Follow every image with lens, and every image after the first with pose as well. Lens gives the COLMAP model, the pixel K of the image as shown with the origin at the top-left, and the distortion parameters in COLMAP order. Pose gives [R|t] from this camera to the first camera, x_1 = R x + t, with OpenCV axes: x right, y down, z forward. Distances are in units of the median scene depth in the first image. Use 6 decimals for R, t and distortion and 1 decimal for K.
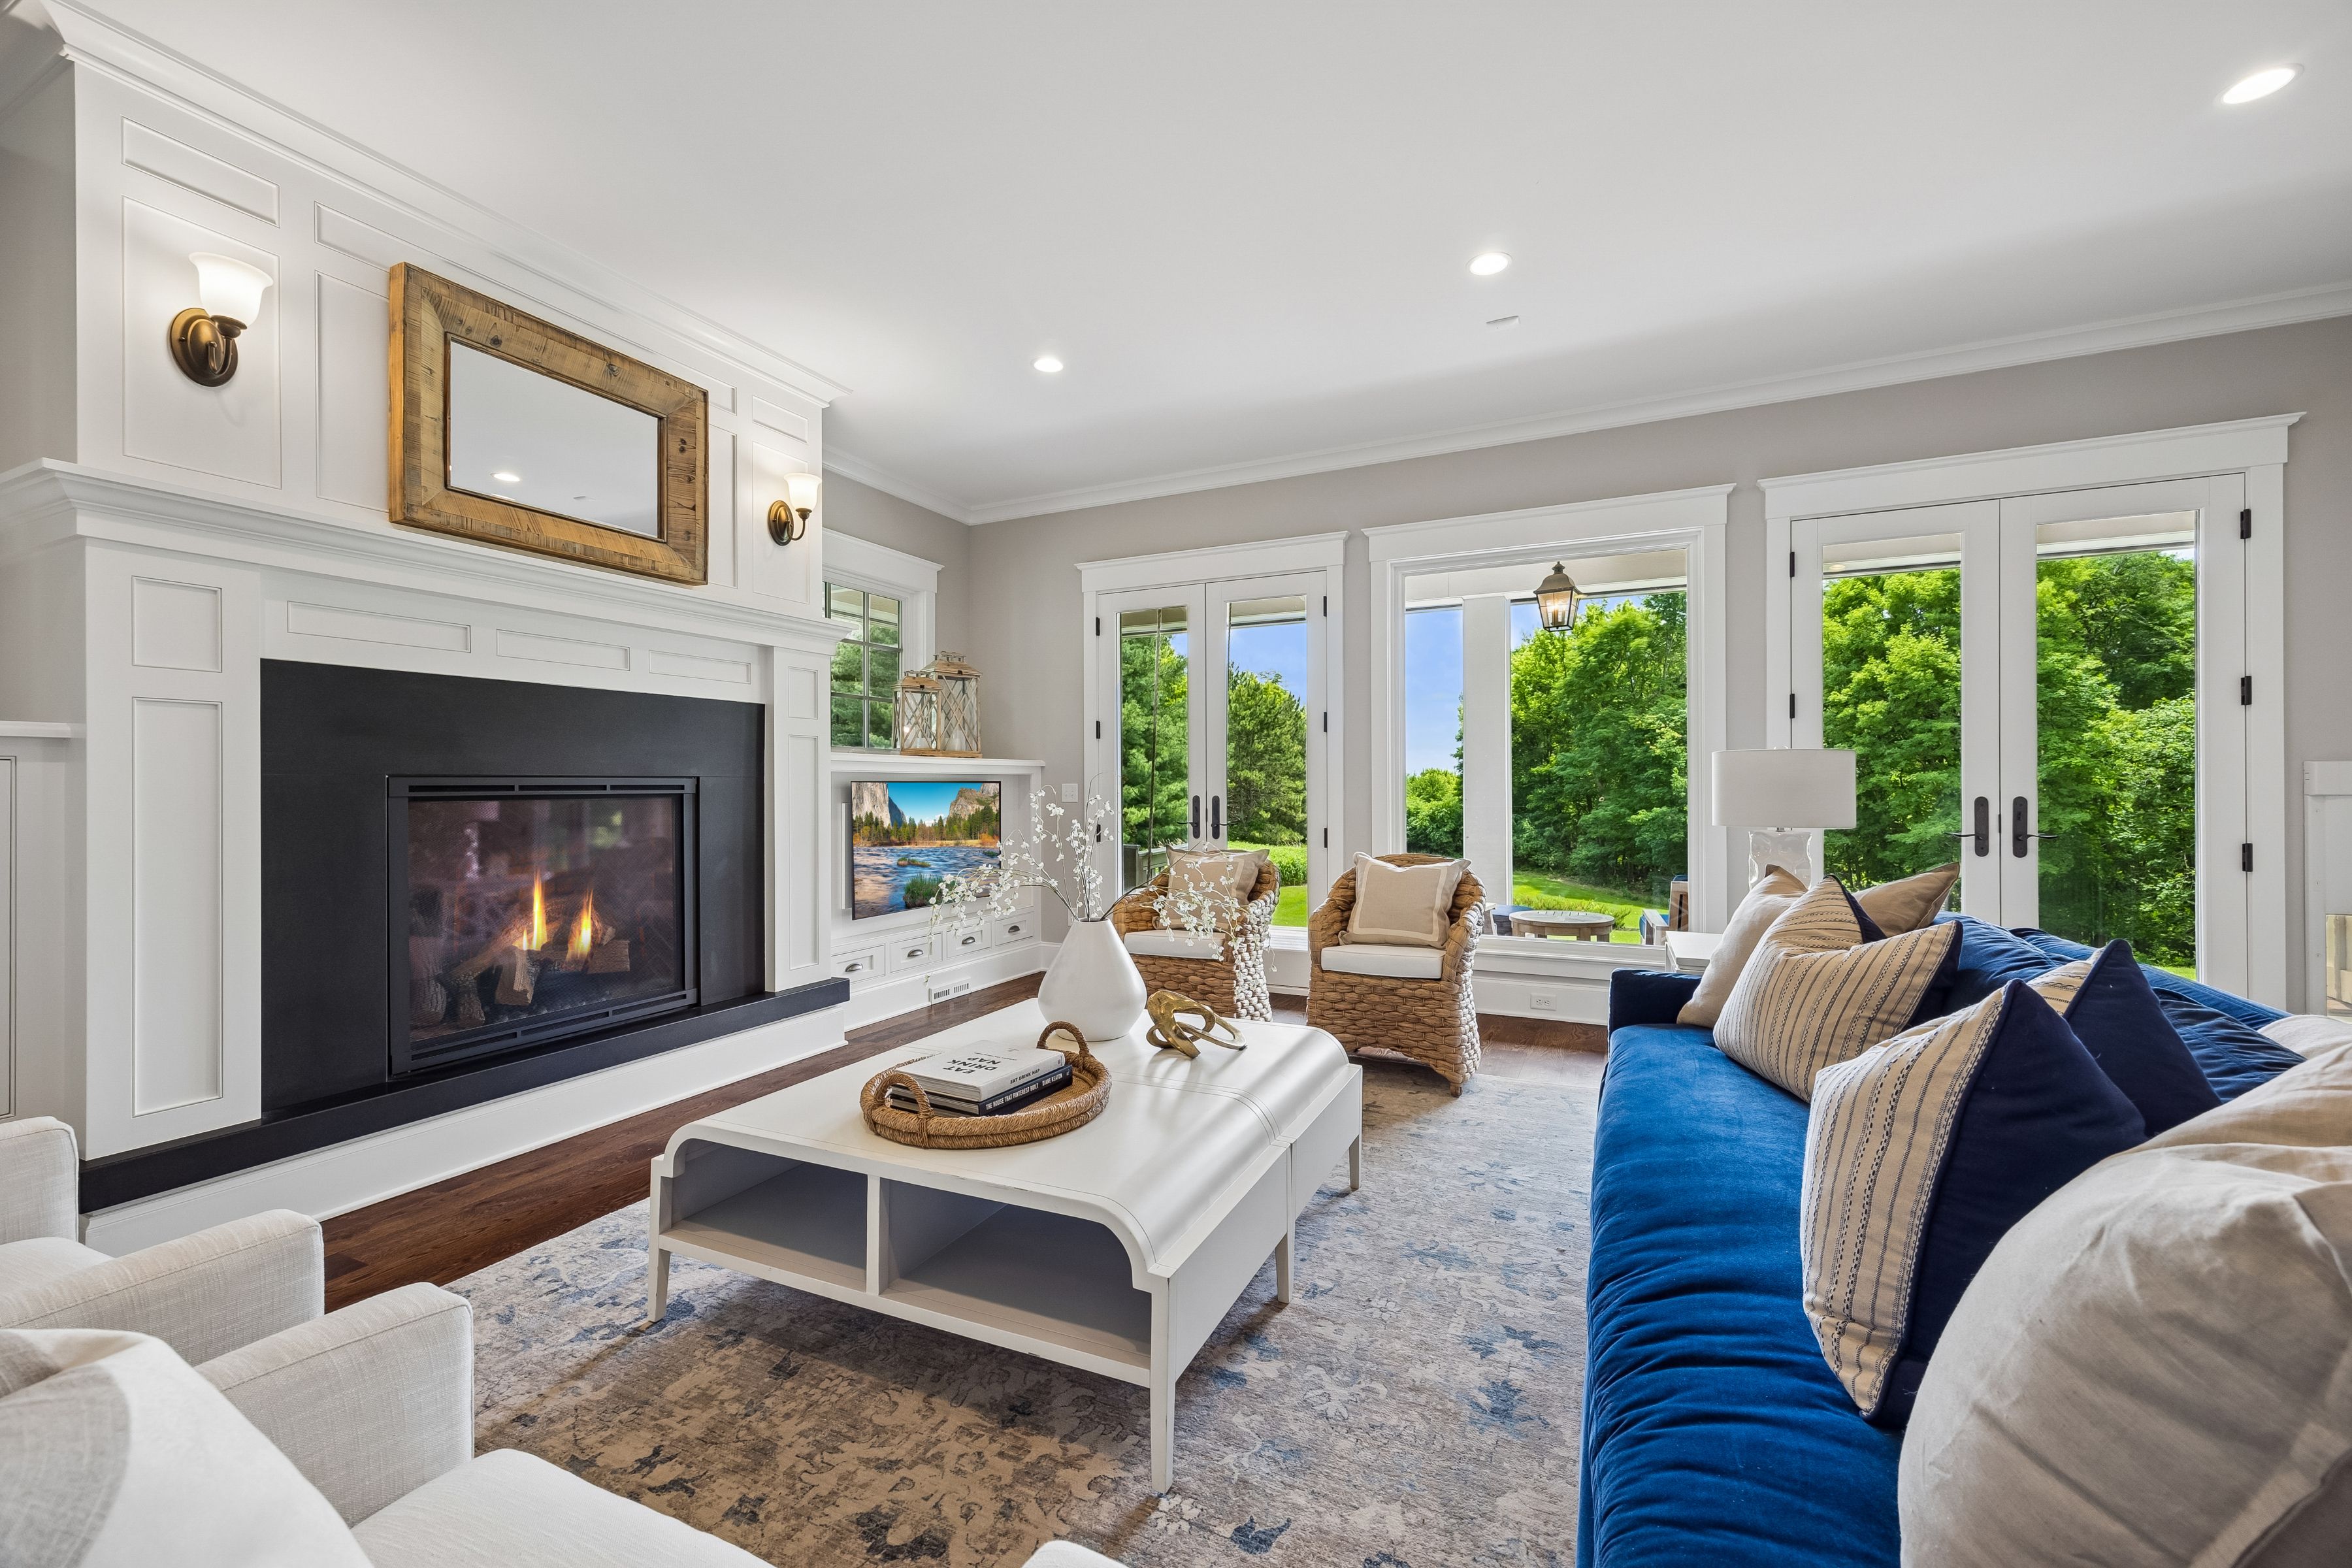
lens RADIAL K [[942.8, 0, 1177.6], [0, 942.8, 779.9], [0, 0, 1]] dist [0.007644, -0.000492]
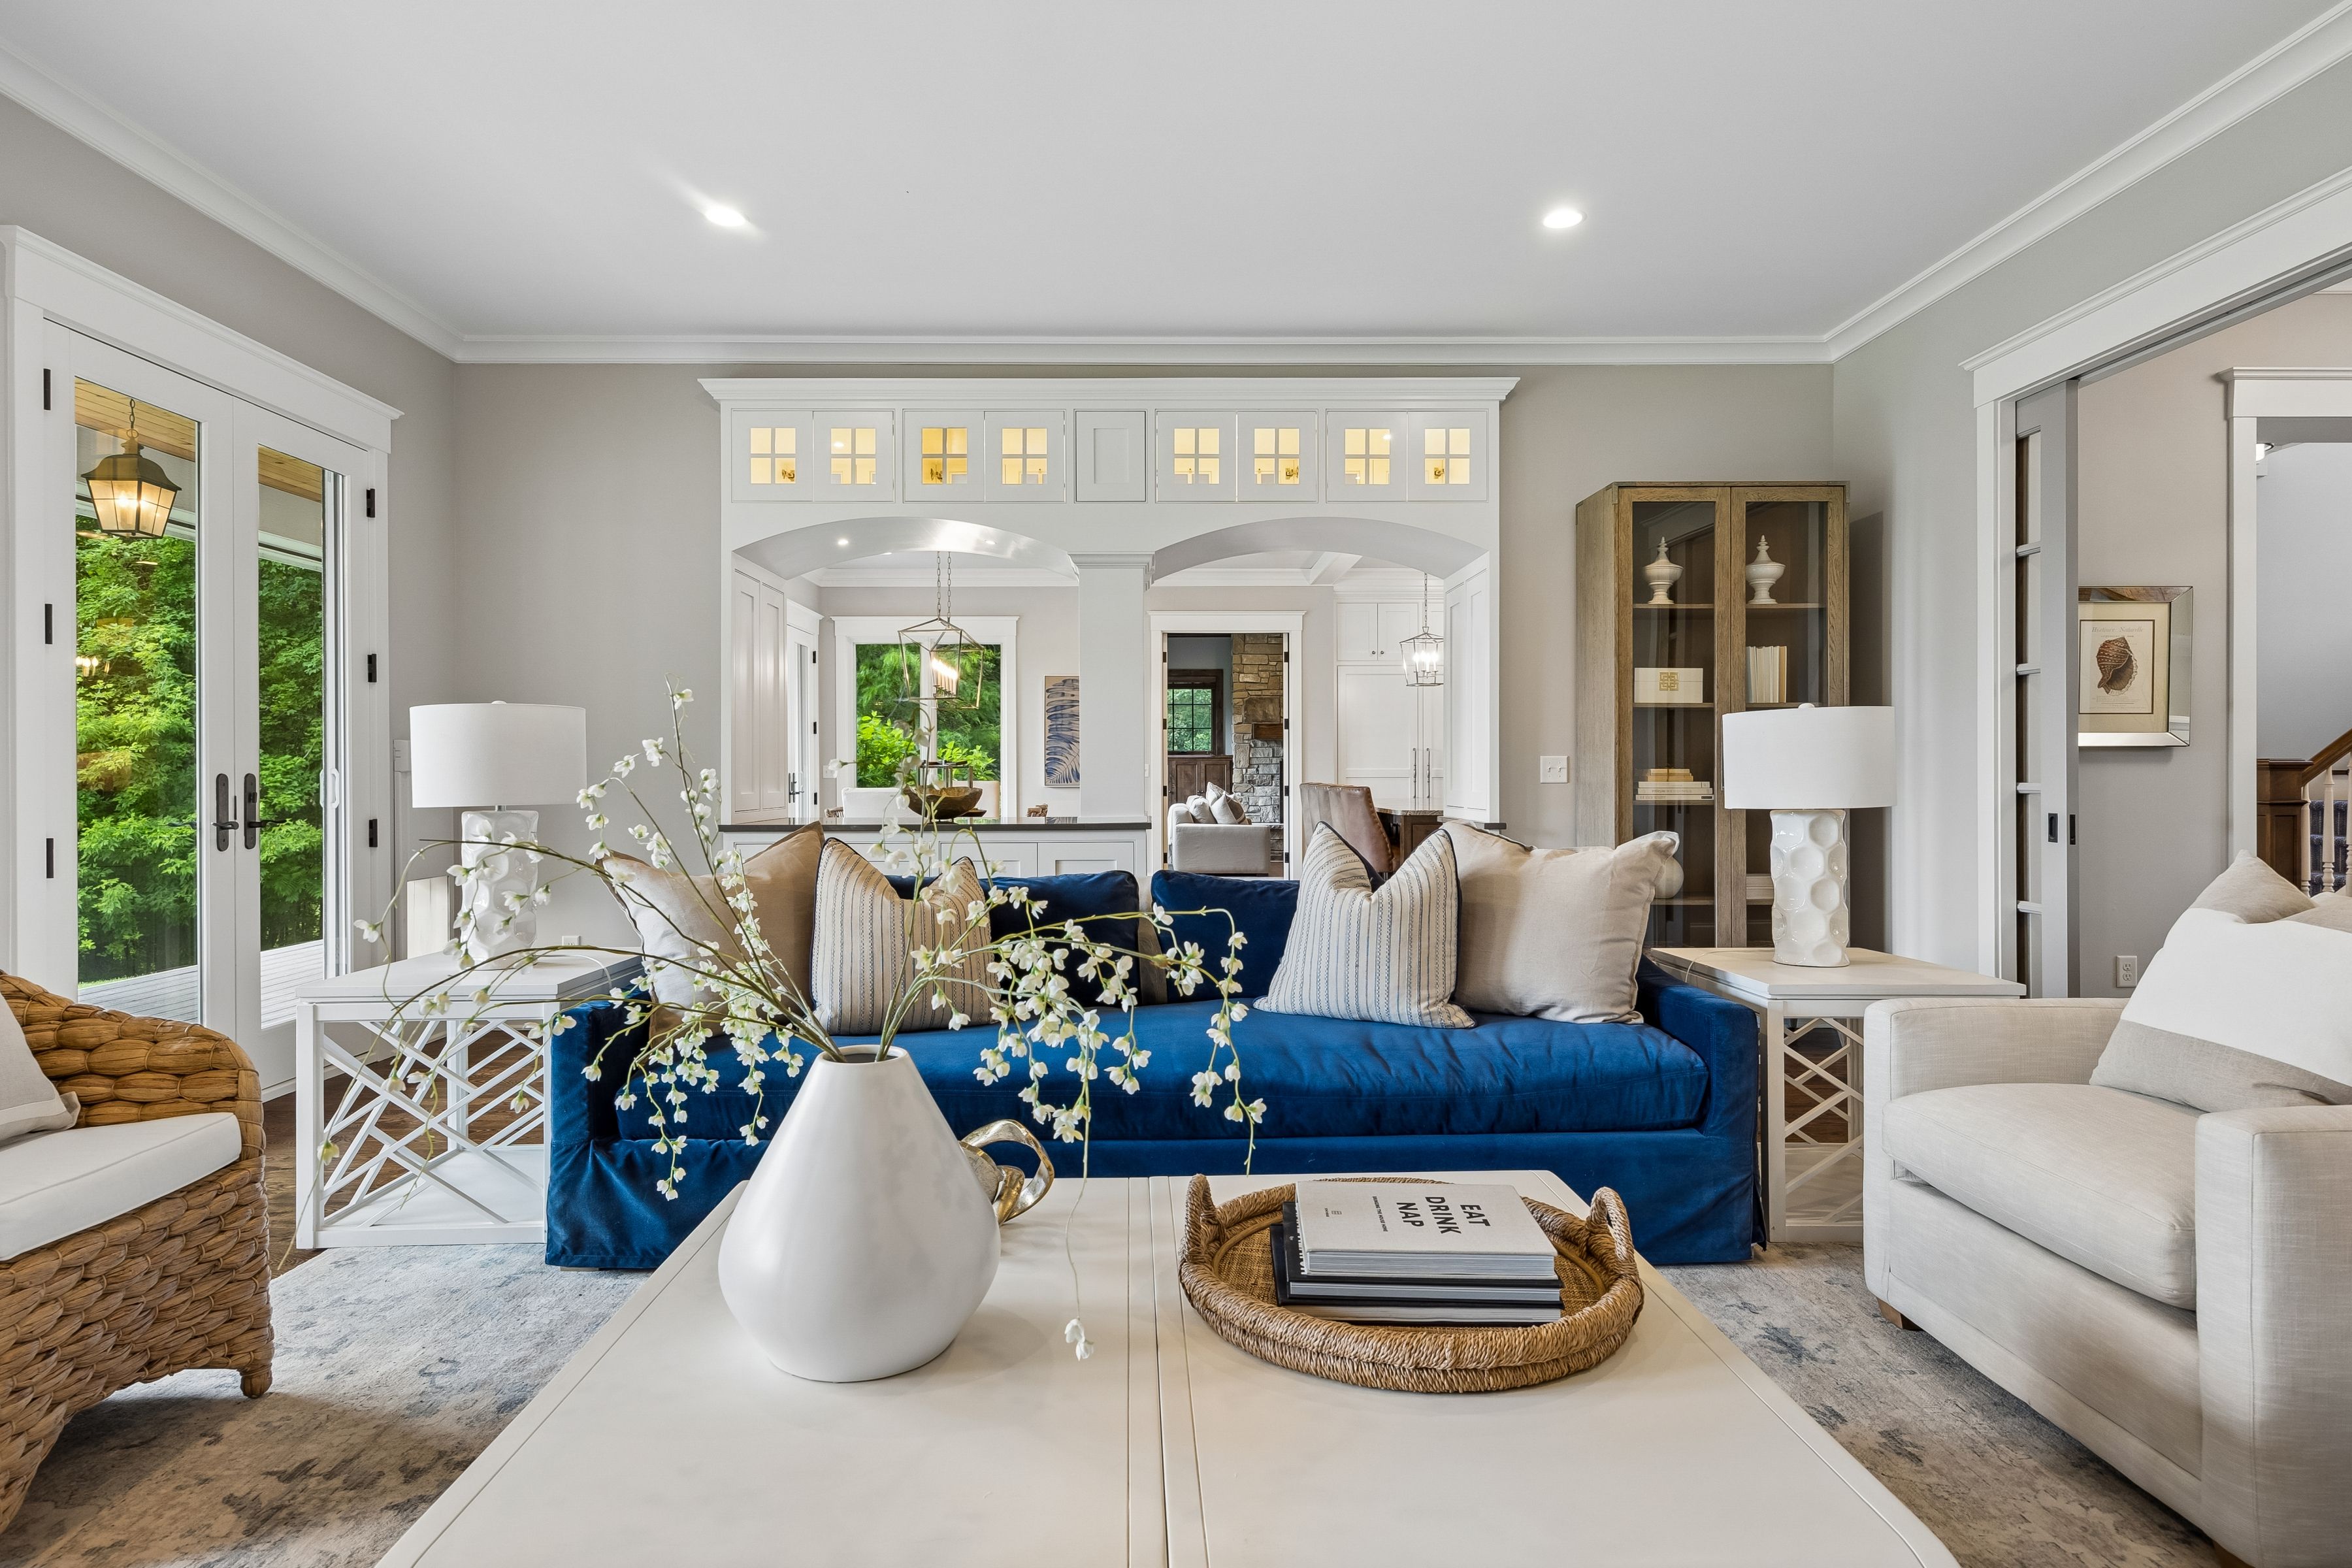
lens RADIAL K [[1286.8, 0, 1158.6], [0, 1286.8, 780.2], [0, 0, 1]] dist [0.011229, 0.000980]
pose [[-0.440030, -0.000196, 0.897983, -0.483079], [-0.000281, 1.000000, 0.000081, 0.024866], [-0.897983, -0.000217, -0.440030, 0.863278]]
